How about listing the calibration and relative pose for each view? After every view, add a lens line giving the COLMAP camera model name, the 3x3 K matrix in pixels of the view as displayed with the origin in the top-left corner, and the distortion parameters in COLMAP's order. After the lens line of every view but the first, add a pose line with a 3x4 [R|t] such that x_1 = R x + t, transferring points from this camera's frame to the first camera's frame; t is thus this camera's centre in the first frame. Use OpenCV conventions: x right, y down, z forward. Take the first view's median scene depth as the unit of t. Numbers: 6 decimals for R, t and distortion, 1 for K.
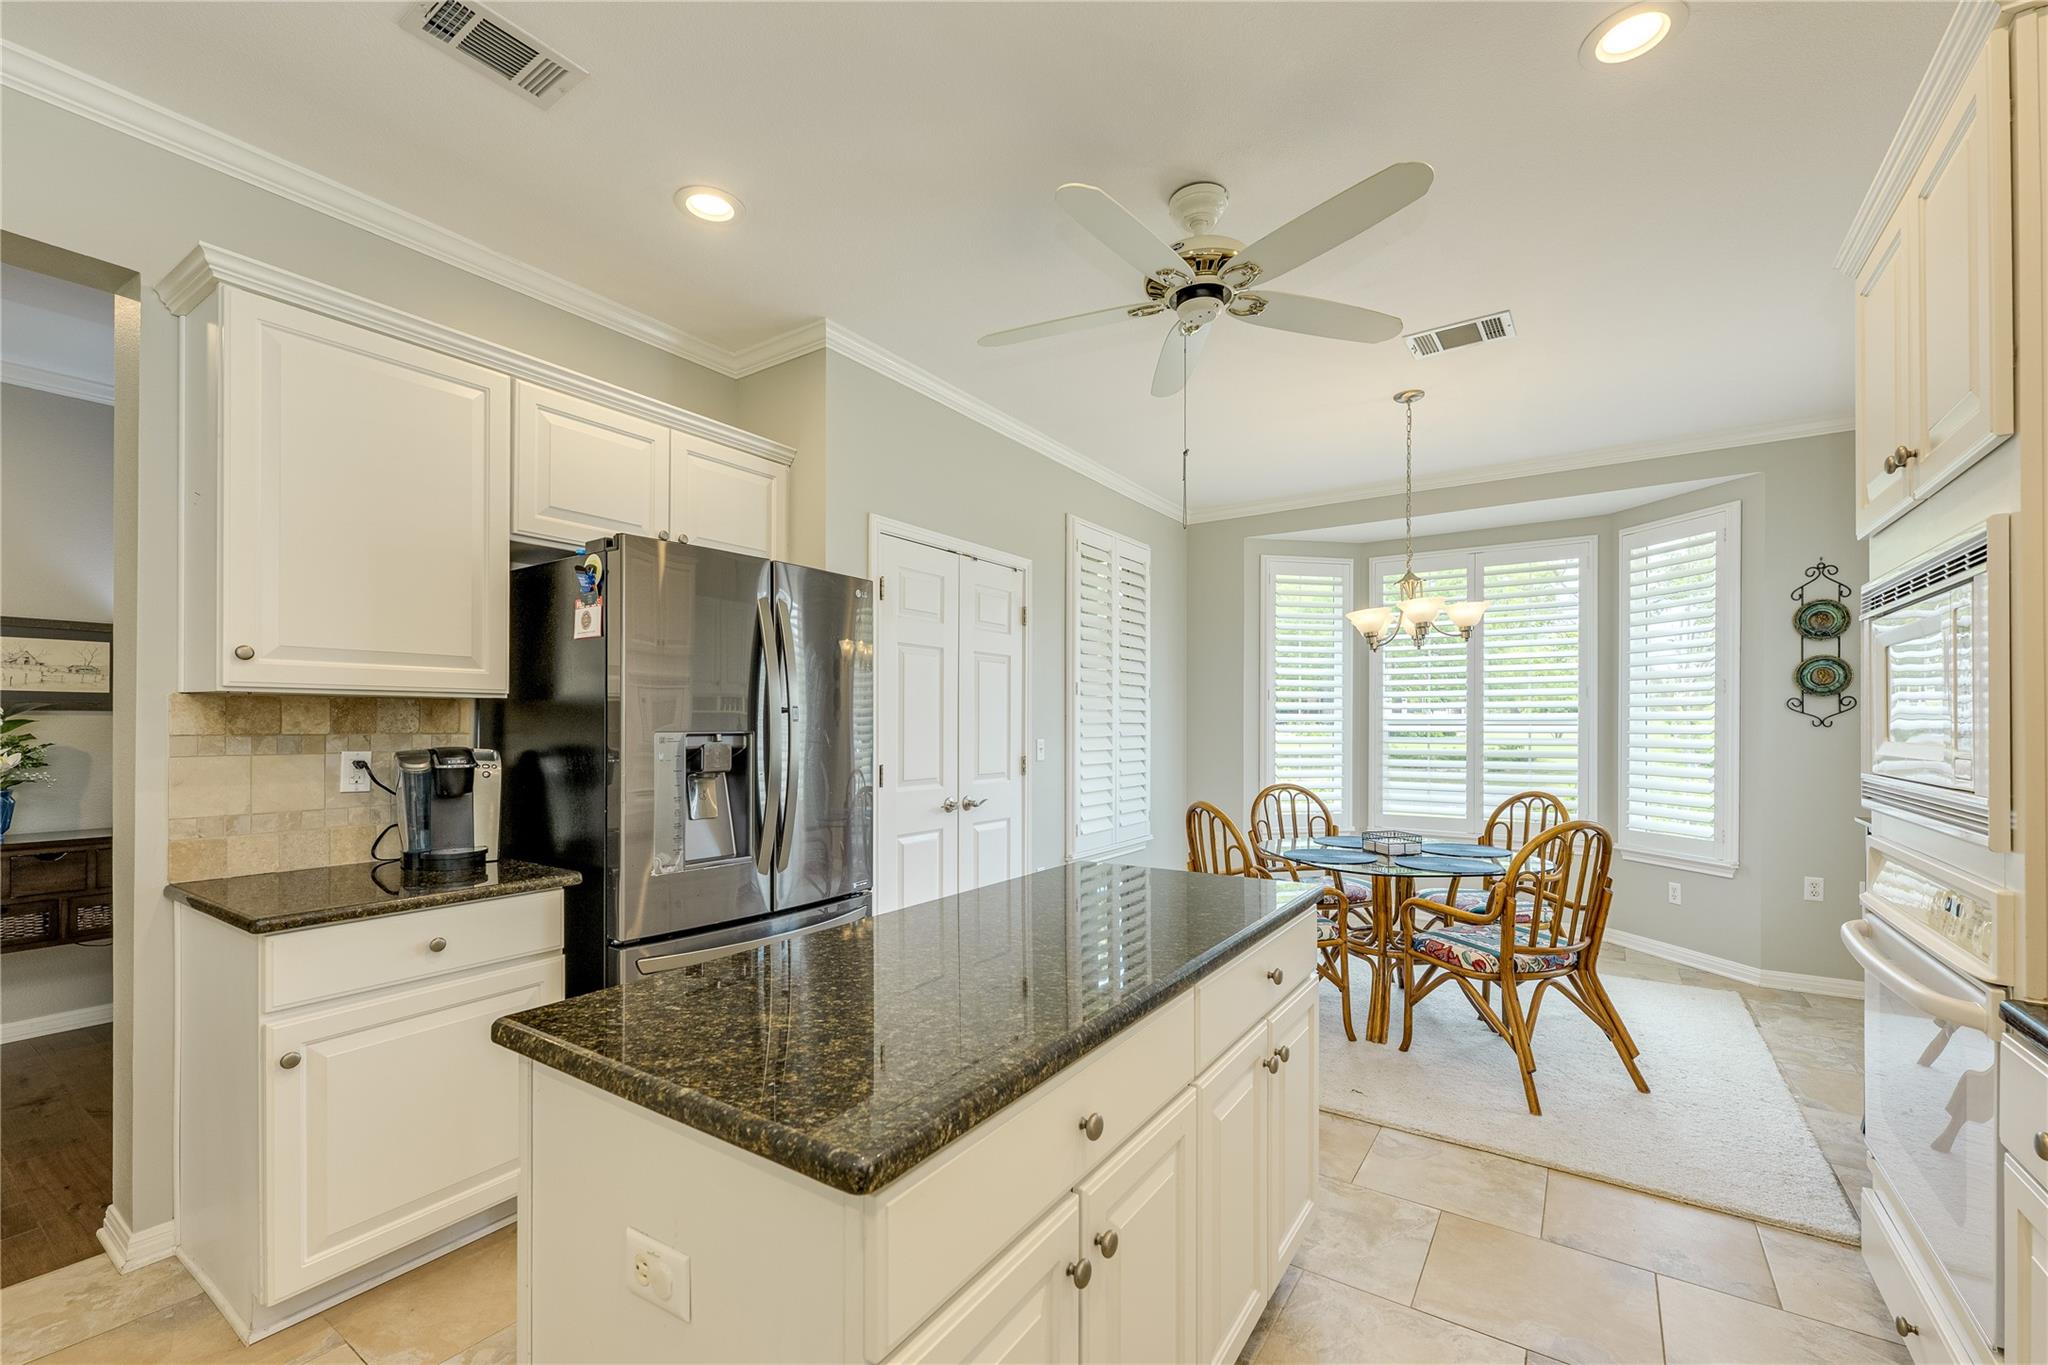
lens RADIAL K [[833.6, 0, 1063.9], [0, 833.6, 705.9], [0, 0, 1]] dist [-0.018439, 0.000194]
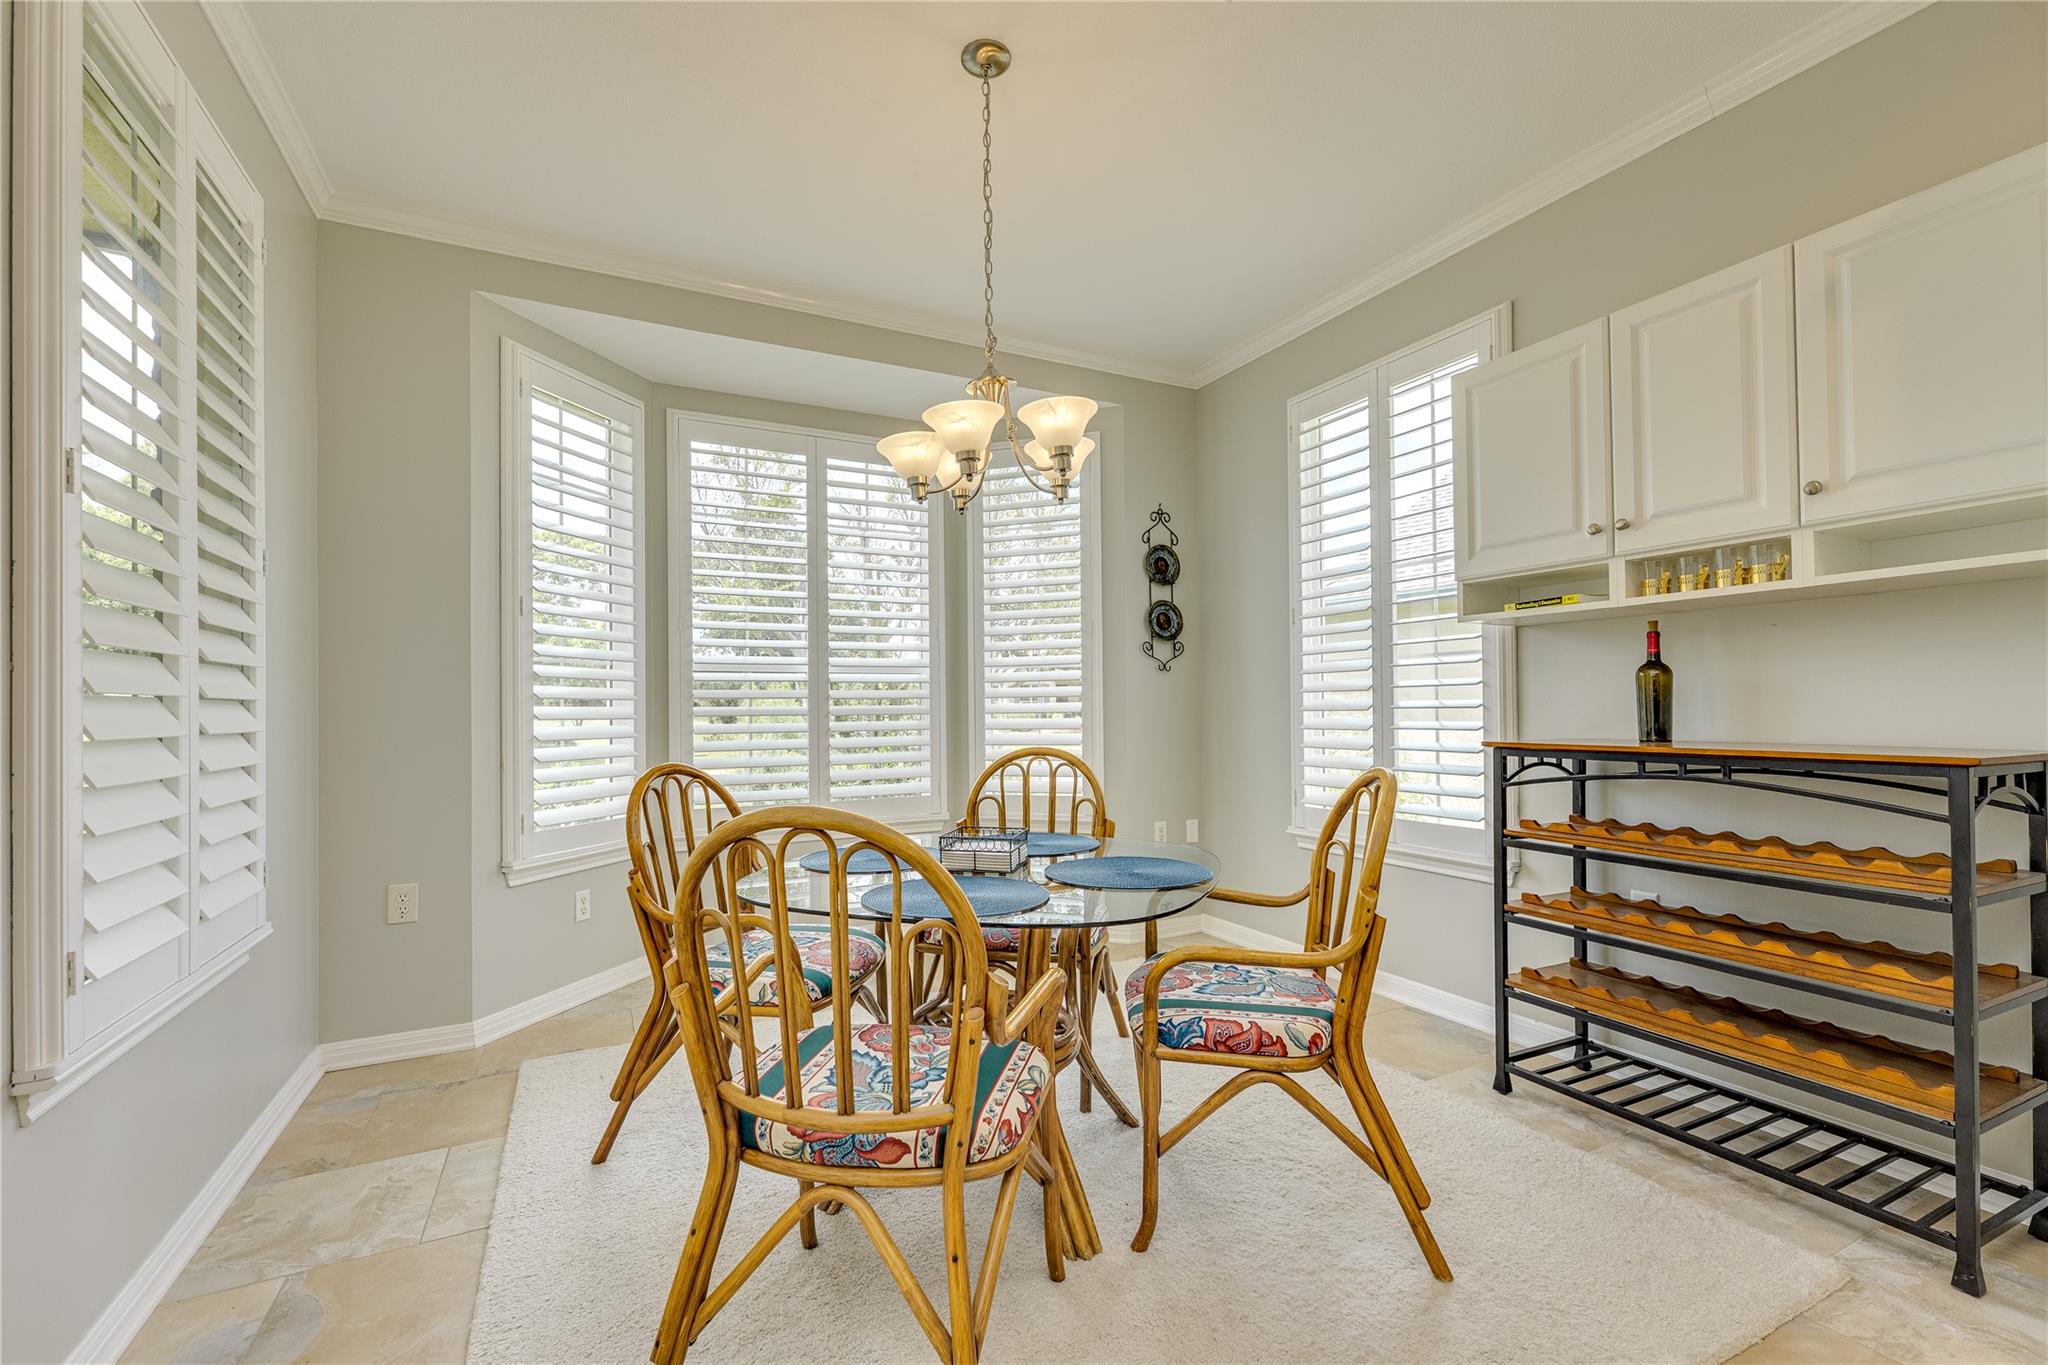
lens RADIAL K [[850.6, 0, 975.8], [0, 850.6, 693.0], [0, 0, 1]] dist [0.018880, 0.000013]
pose [[0.534186, 0.005988, 0.845346, -0.079849], [-0.005347, 0.999979, -0.003705, 0.056720], [-0.845350, -0.002541, 0.534207, 0.634509]]
